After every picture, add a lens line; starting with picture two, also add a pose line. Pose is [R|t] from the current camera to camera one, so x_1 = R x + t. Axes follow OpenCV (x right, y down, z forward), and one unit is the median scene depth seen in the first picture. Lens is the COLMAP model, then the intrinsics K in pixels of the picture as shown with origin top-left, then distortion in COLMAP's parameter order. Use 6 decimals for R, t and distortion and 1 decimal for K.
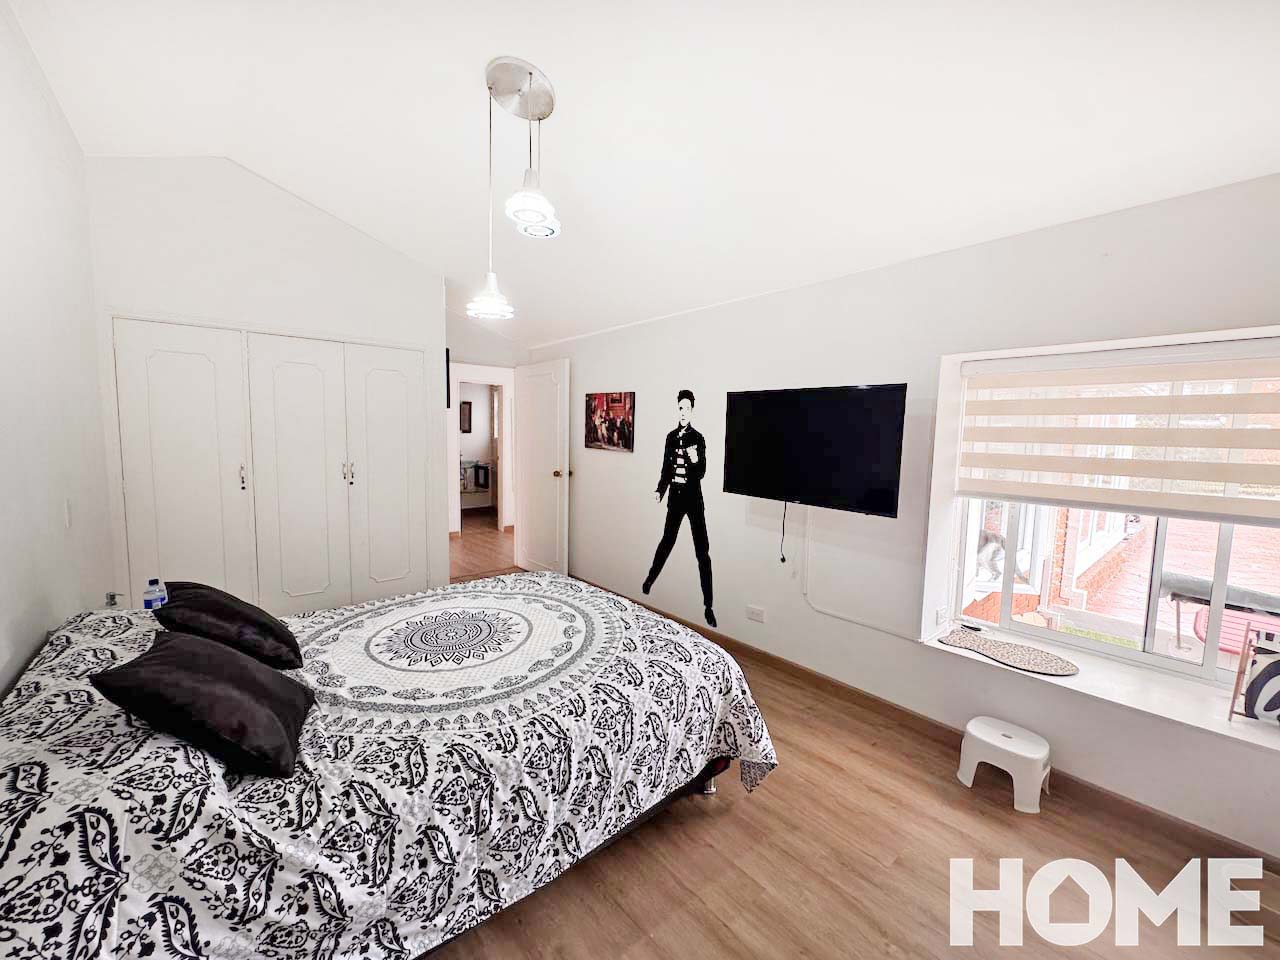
lens RADIAL K [[511.8, 0, 635.0], [0, 511.8, 477.1], [0, 0, 1]] dist [0.001108, 0.000016]
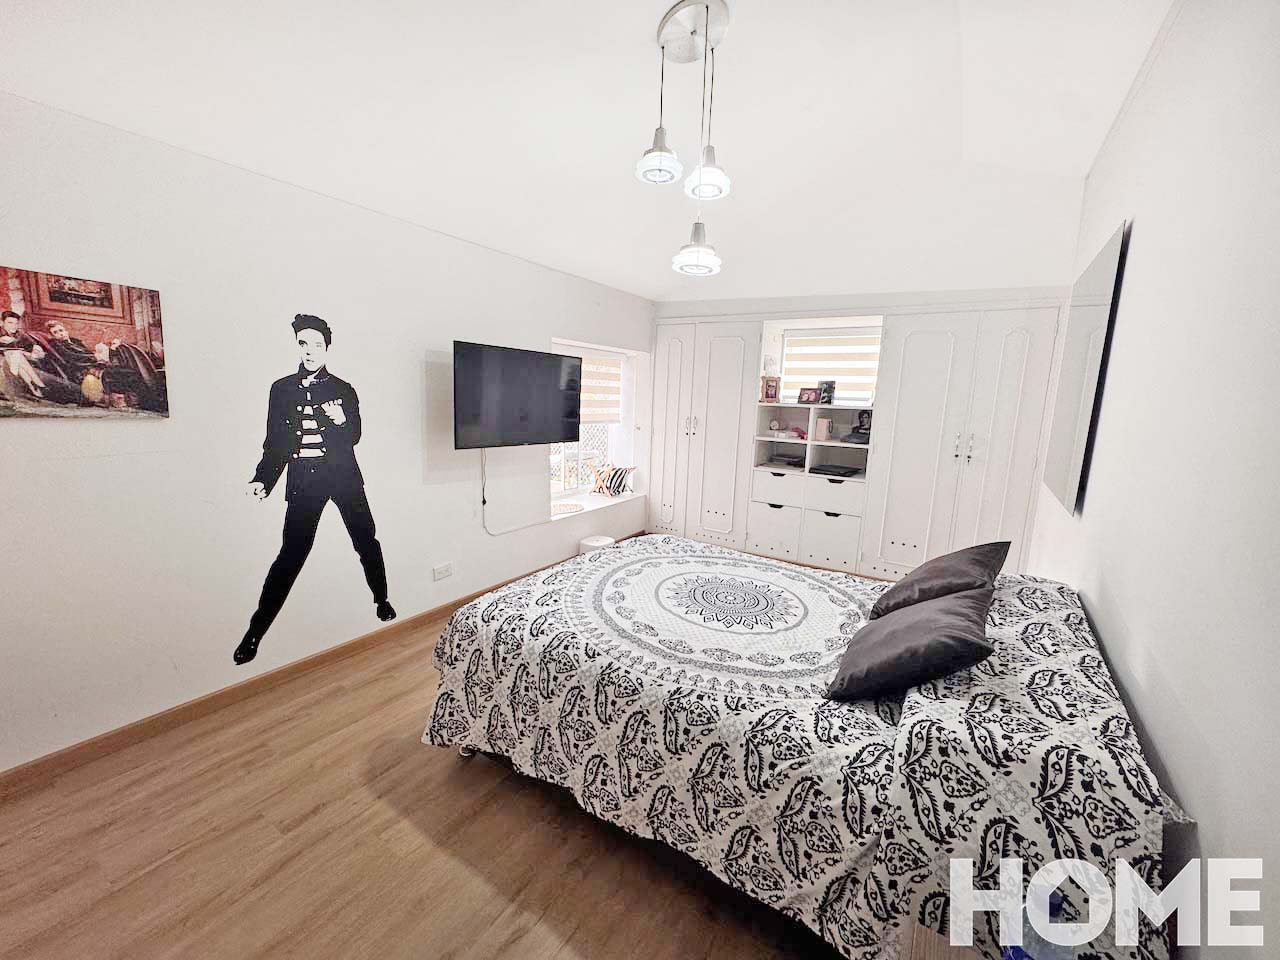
lens RADIAL K [[510.2, 0, 639.0], [0, 510.2, 478.9], [0, 0, 1]] dist [-0.001631, -0.000231]
pose [[-0.287824, -0.184613, 0.939721, -0.686664], [0.045215, 0.977530, 0.205889, -0.081283], [-0.956615, 0.101749, -0.273010, 0.804071]]
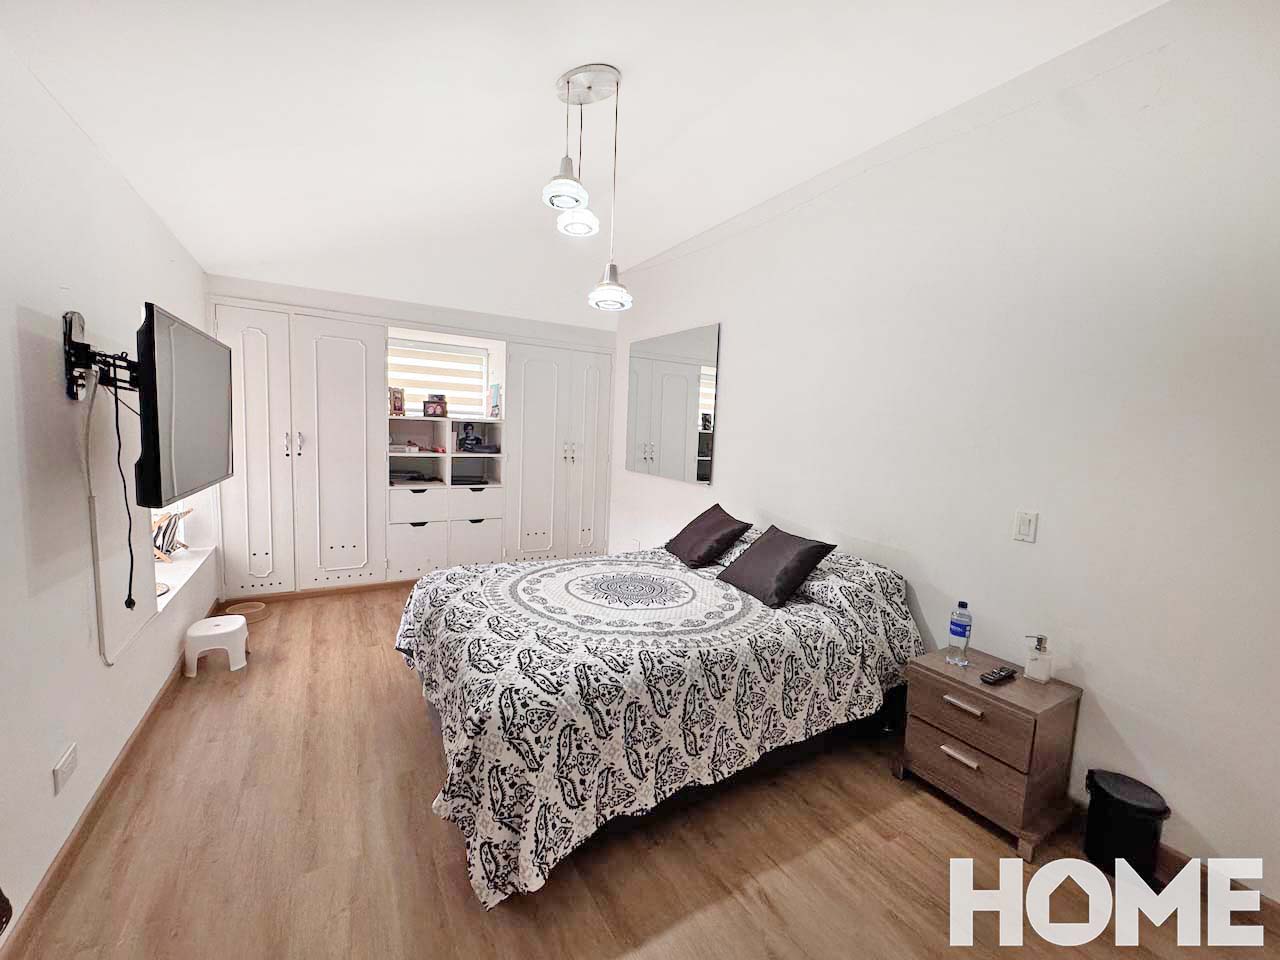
lens RADIAL K [[511.8, 0, 635.0], [0, 511.8, 477.1], [0, 0, 1]] dist [0.001108, 0.000016]
pose [[-0.984320, -0.078222, 0.158099, -0.302487], [-0.047953, 0.981206, 0.186910, -0.098214], [-0.169749, 0.176398, -0.969572, 1.193398]]
